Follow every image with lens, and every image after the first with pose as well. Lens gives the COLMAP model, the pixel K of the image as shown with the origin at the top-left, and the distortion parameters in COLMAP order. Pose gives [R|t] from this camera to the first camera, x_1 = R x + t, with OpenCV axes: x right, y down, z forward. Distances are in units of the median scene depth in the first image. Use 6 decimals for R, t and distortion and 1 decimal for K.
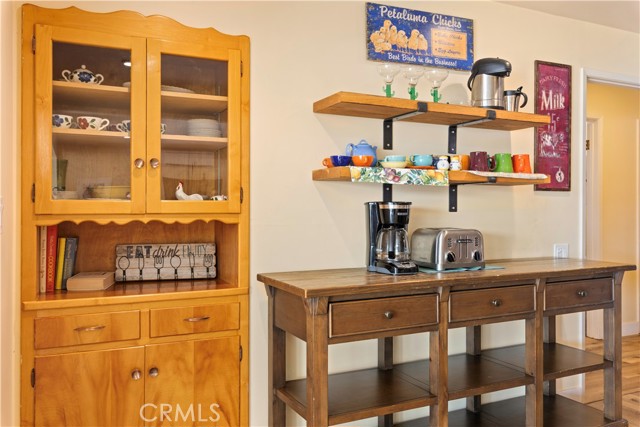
lens RADIAL K [[526.0, 0, 322.9], [0, 526.0, 207.9], [0, 0, 1]] dist [-0.000996, -0.002285]
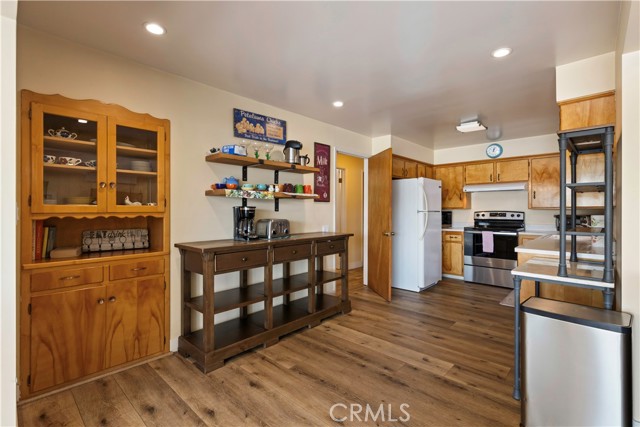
lens RADIAL K [[293.4, 0, 323.7], [0, 293.4, 209.8], [0, 0, 1]] dist [0.003130, 0.000082]
pose [[0.930877, -0.001200, 0.365330, -0.008551], [0.001574, 0.999998, -0.000727, 0.002804], [-0.365328, 0.001252, 0.930878, -0.187354]]
